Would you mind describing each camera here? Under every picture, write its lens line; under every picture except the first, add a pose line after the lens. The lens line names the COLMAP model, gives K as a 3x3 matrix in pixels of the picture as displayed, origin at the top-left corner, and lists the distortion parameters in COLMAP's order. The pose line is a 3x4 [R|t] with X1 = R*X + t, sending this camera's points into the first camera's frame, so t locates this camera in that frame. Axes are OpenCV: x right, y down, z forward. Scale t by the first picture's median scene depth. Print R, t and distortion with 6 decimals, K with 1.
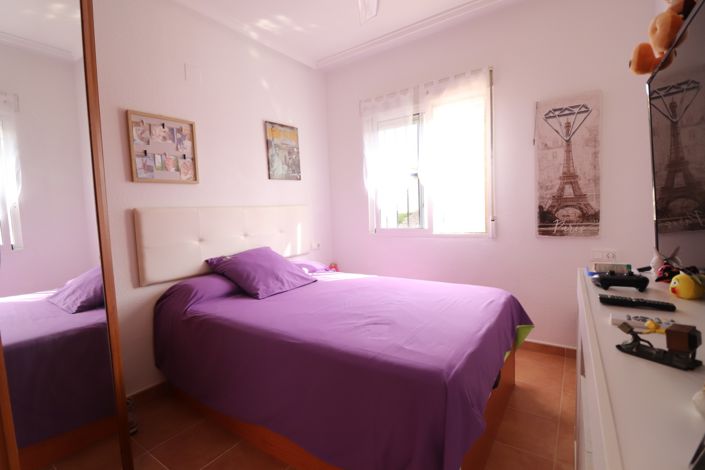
lens RADIAL K [[328.7, 0, 348.2], [0, 328.7, 233.3], [0, 0, 1]] dist [-0.001240, -0.012514]
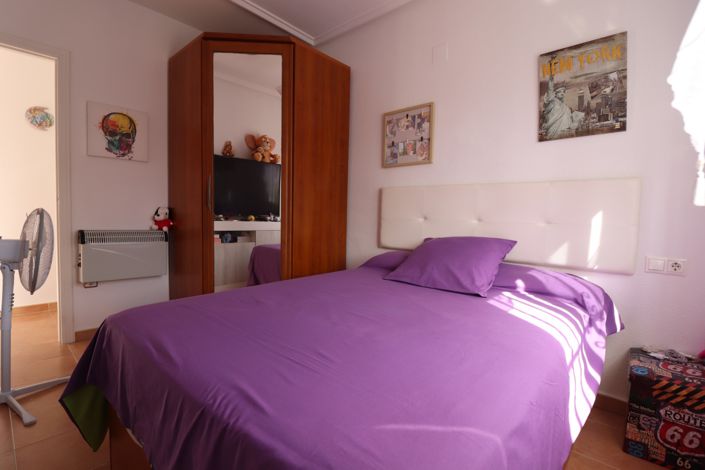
lens RADIAL K [[328.7, 0, 348.2], [0, 328.7, 233.3], [0, 0, 1]] dist [-0.001240, -0.012514]
pose [[-0.122057, 0.092186, -0.988233, 0.602631], [-0.095732, 0.989941, 0.104170, -0.016585], [0.987895, 0.107320, -0.112004, 0.891990]]
